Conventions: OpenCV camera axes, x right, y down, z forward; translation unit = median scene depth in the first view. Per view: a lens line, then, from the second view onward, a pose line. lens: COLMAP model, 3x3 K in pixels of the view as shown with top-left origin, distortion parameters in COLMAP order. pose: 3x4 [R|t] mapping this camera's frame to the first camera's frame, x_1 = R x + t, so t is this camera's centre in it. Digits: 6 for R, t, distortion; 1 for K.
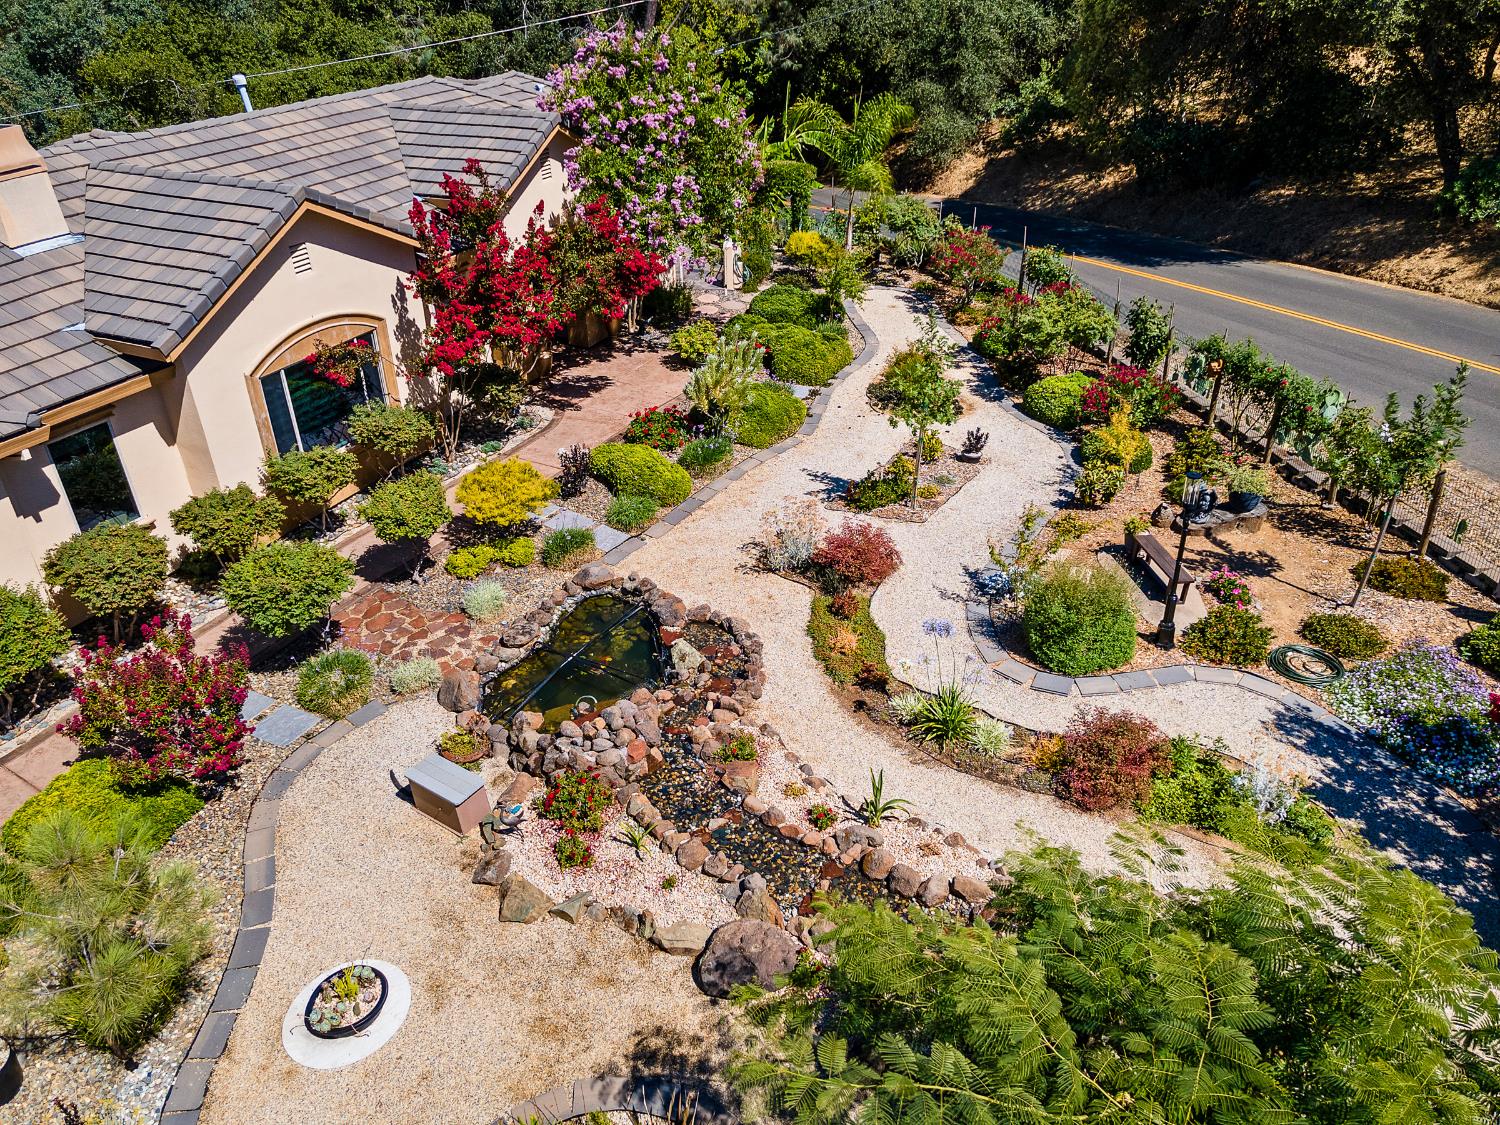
lens RADIAL K [[1091.9, 0, 750.0], [0, 1091.9, 562.5], [0, 0, 1]] dist [0.025631, 0.047412]
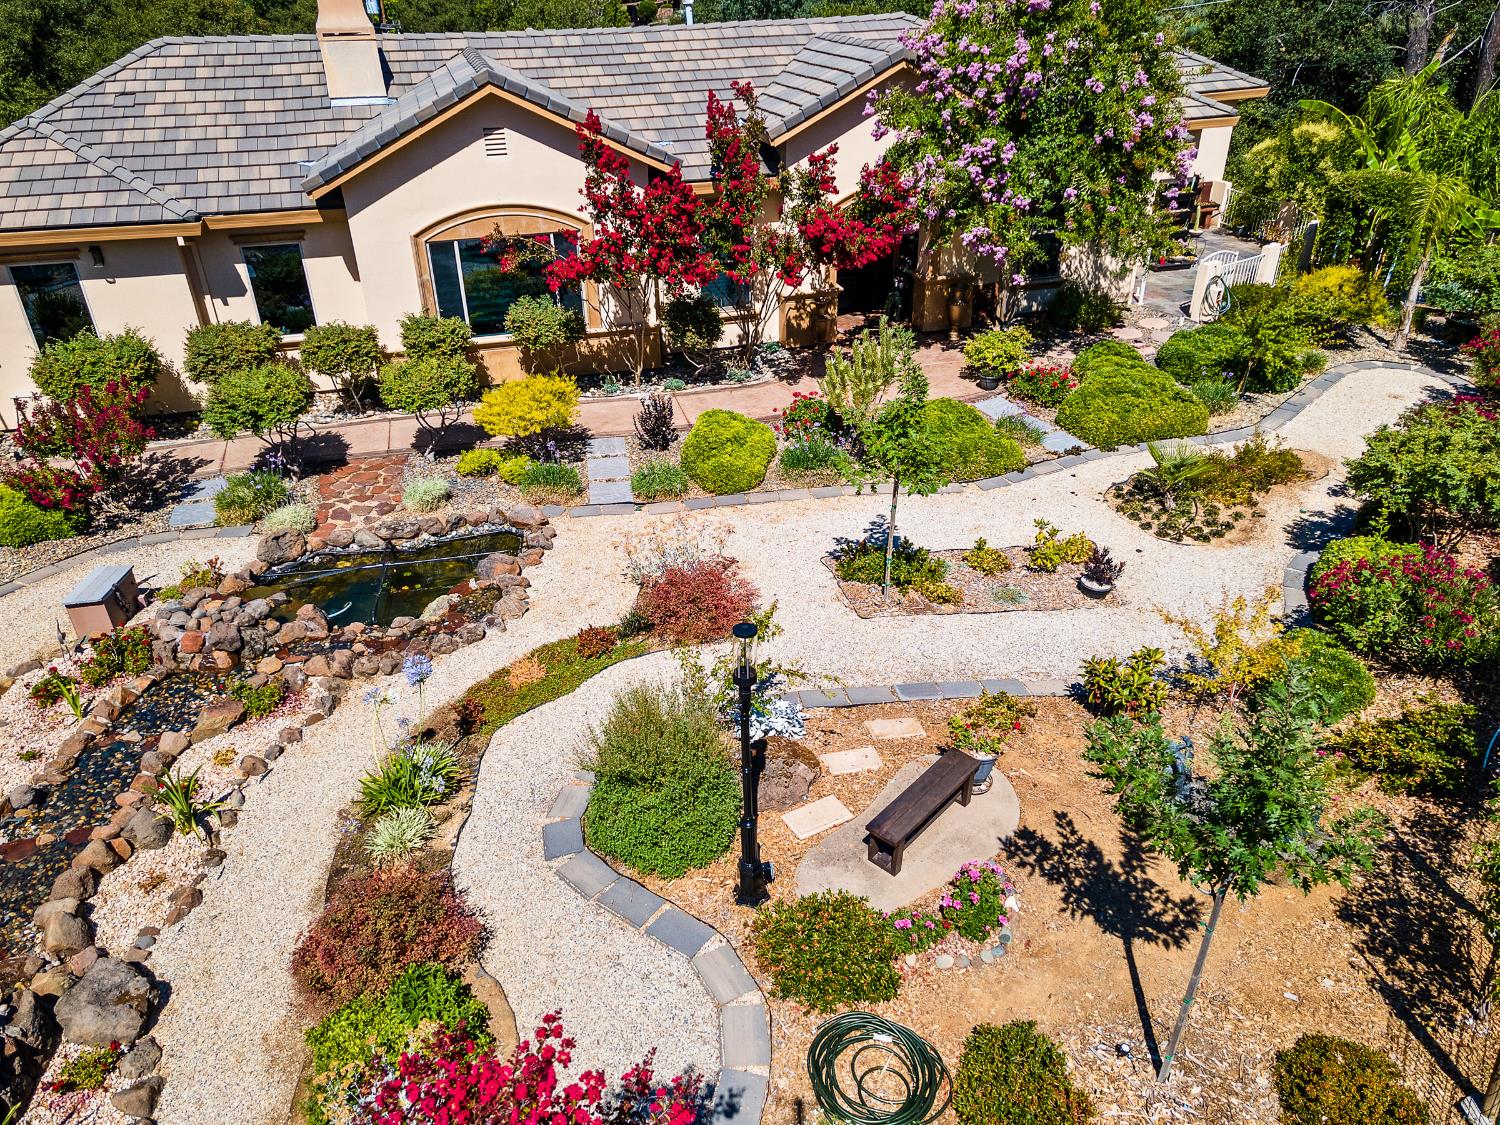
lens RADIAL K [[1102.7, 0, 750.0], [0, 1102.7, 562.5], [0, 0, 1]] dist [0.024865, 0.052298]
pose [[0.661250, 0.372946, -0.650891, 0.637136], [-0.377863, 0.915142, 0.140480, -0.161490], [0.648049, 0.153056, 0.746060, 0.463346]]
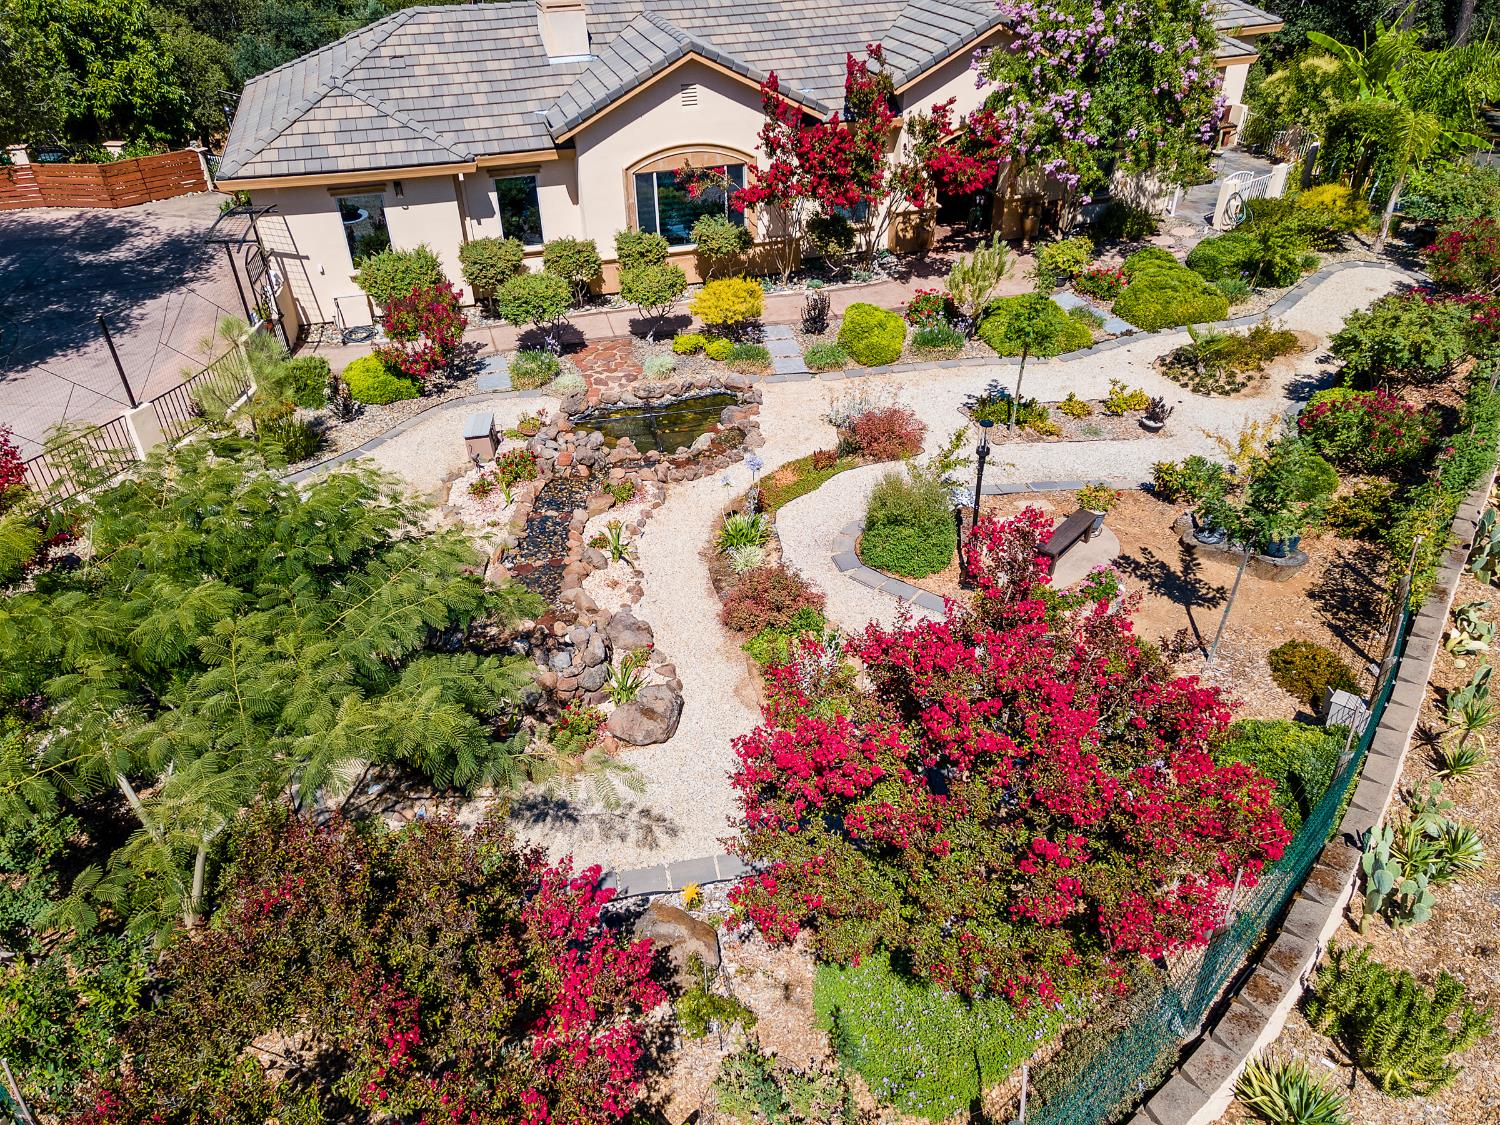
lens RADIAL K [[1091.9, 0, 750.0], [0, 1091.9, 562.5], [0, 0, 1]] dist [0.025631, 0.047412]
pose [[0.667906, 0.425883, -0.610349, 0.780265], [-0.374009, 0.901083, 0.219471, -0.086932], [0.643444, 0.081690, 0.761122, 0.061705]]
